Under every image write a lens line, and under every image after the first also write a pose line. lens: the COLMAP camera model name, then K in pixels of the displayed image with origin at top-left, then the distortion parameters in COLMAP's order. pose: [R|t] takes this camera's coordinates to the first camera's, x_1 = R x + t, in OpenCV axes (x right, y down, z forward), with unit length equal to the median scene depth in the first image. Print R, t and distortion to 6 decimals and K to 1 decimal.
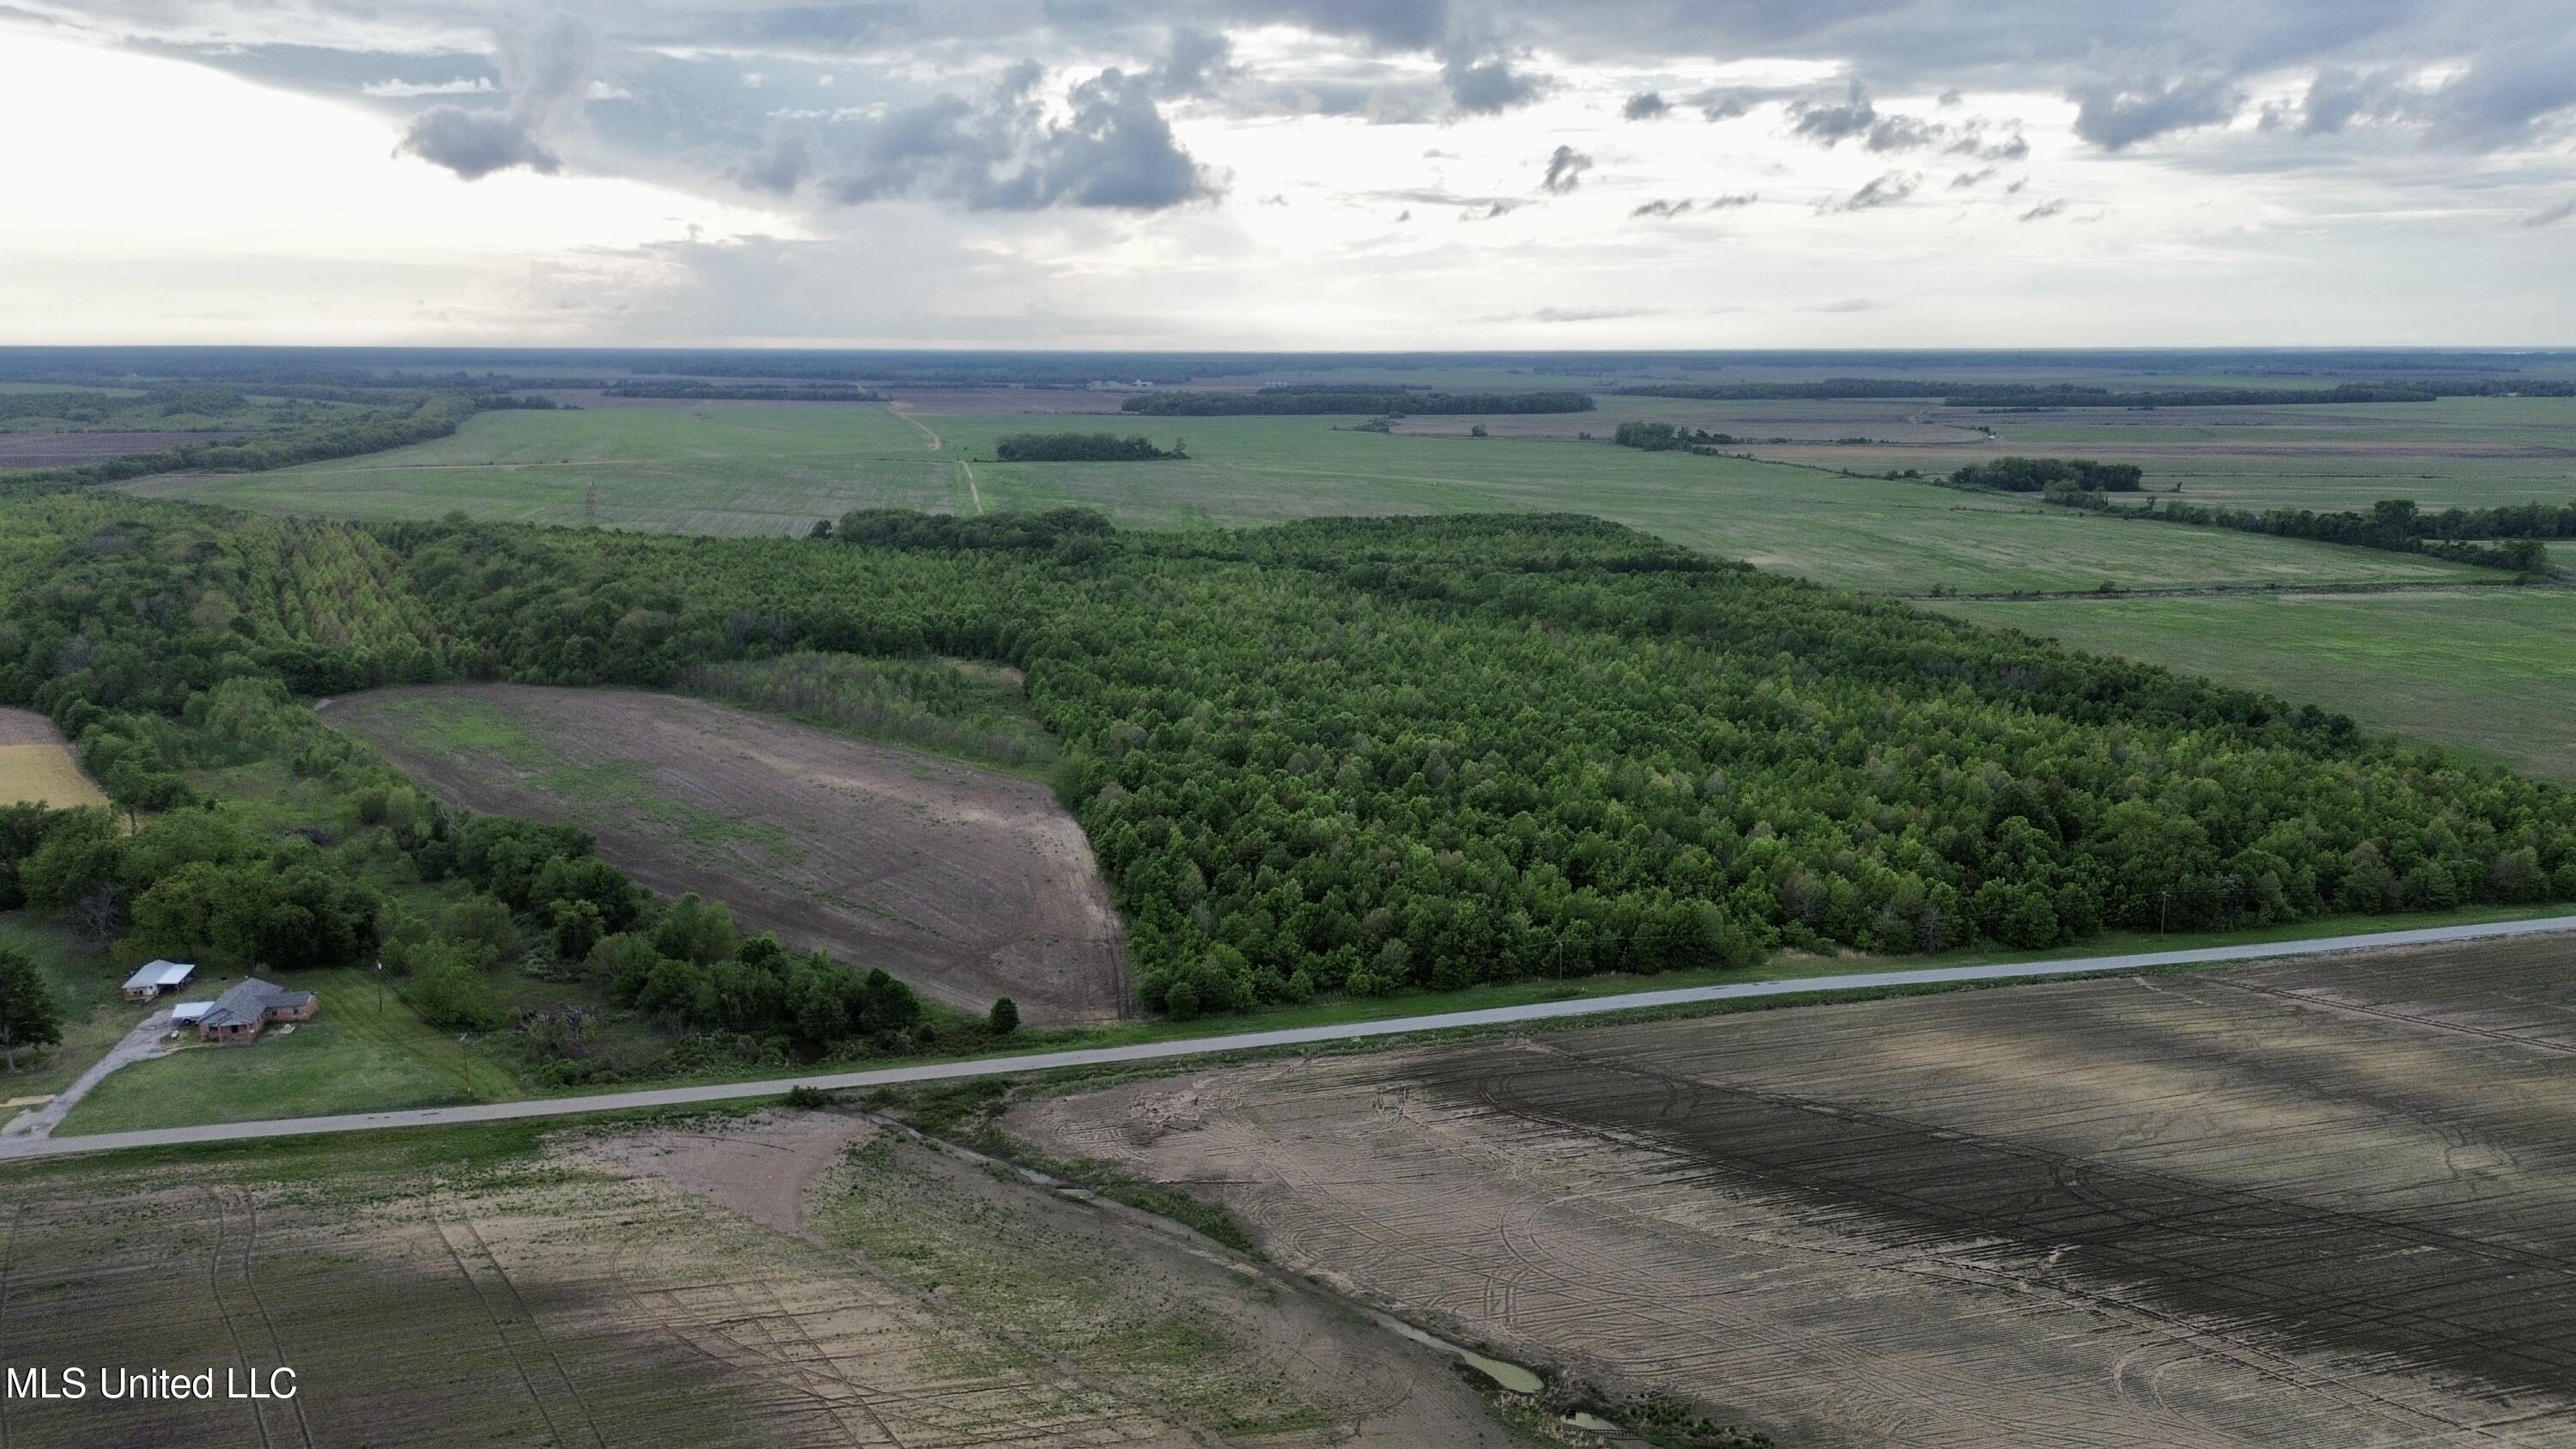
lens RADIAL K [[1826.1, 0, 1288.0], [0, 1826.1, 724.5], [0, 0, 1]] dist [0.081325, -0.087529]
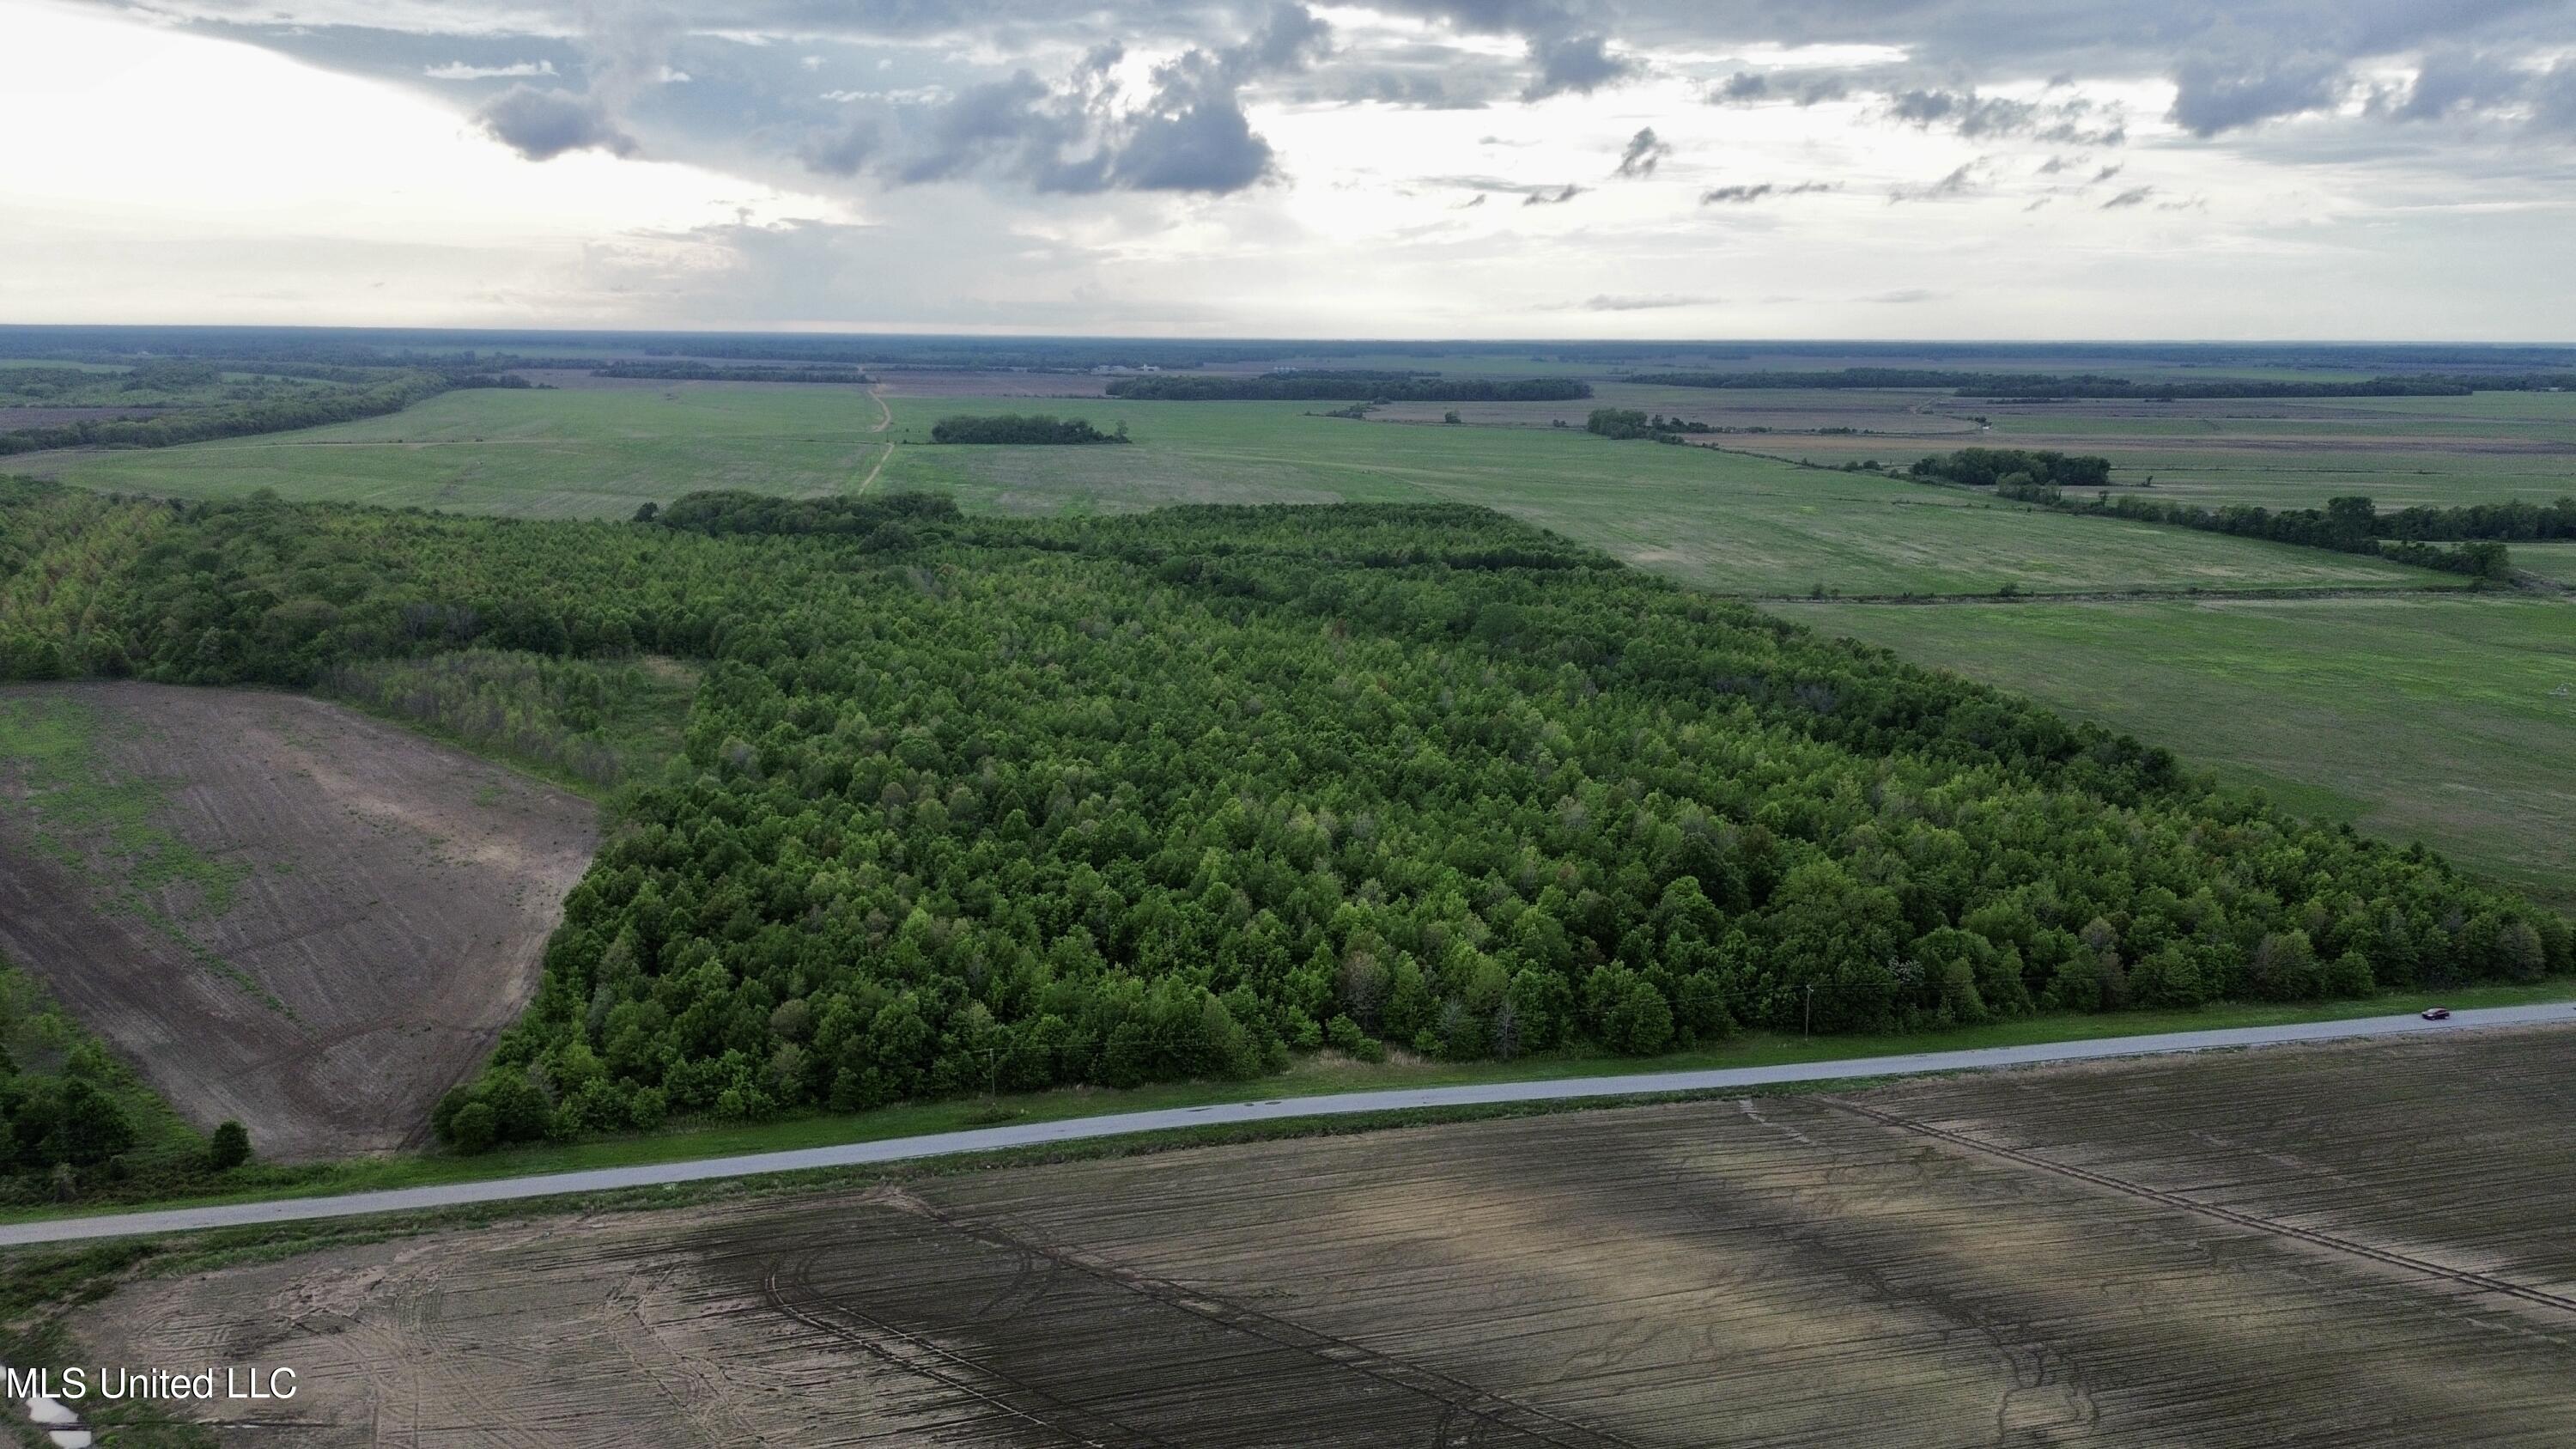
lens RADIAL K [[1826.1, 0, 1288.0], [0, 1826.1, 724.5], [0, 0, 1]] dist [0.081325, -0.087529]
pose [[0.999662, 0.011858, -0.023146, 0.119774], [-0.011710, 0.999910, 0.006528, -0.010808], [0.023221, -0.006255, 0.999711, 0.092371]]
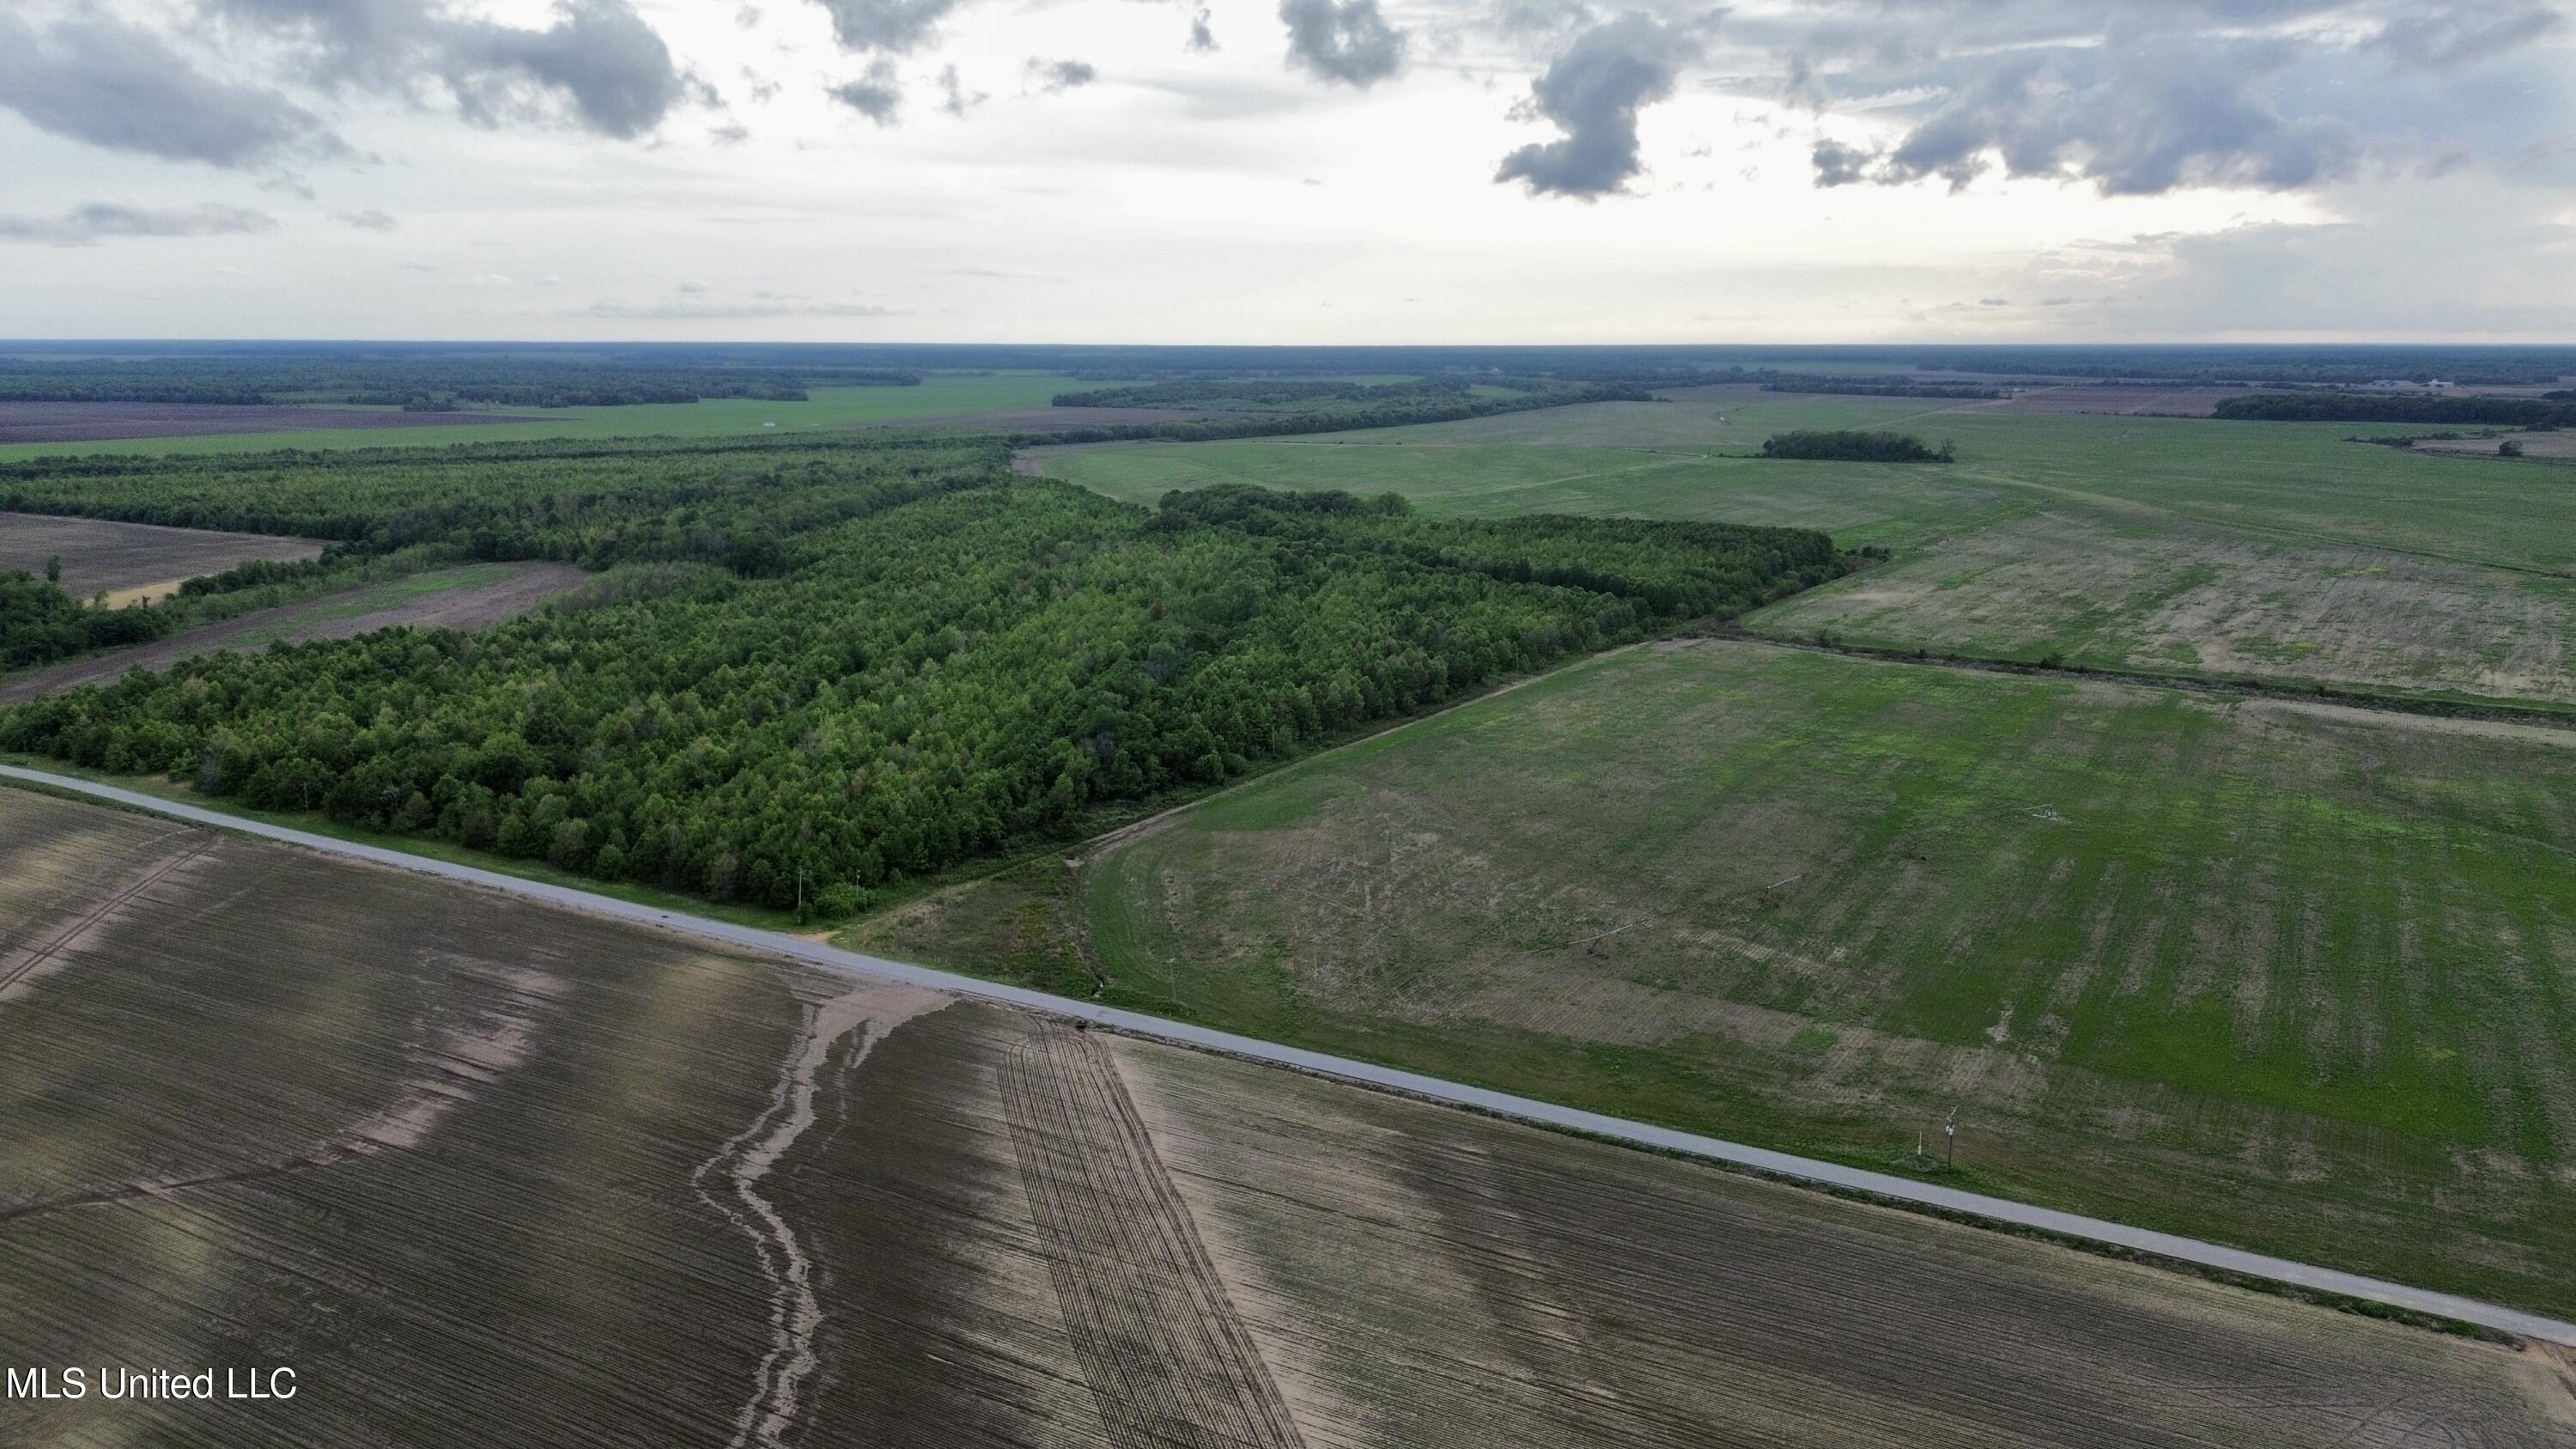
lens RADIAL K [[1826.1, 0, 1288.0], [0, 1826.1, 724.5], [0, 0, 1]] dist [0.081325, -0.087529]
pose [[0.723436, 0.143473, -0.675319, 0.792626], [-0.142479, 0.988138, 0.057302, -0.049009], [0.675530, 0.054764, 0.735296, 0.240263]]
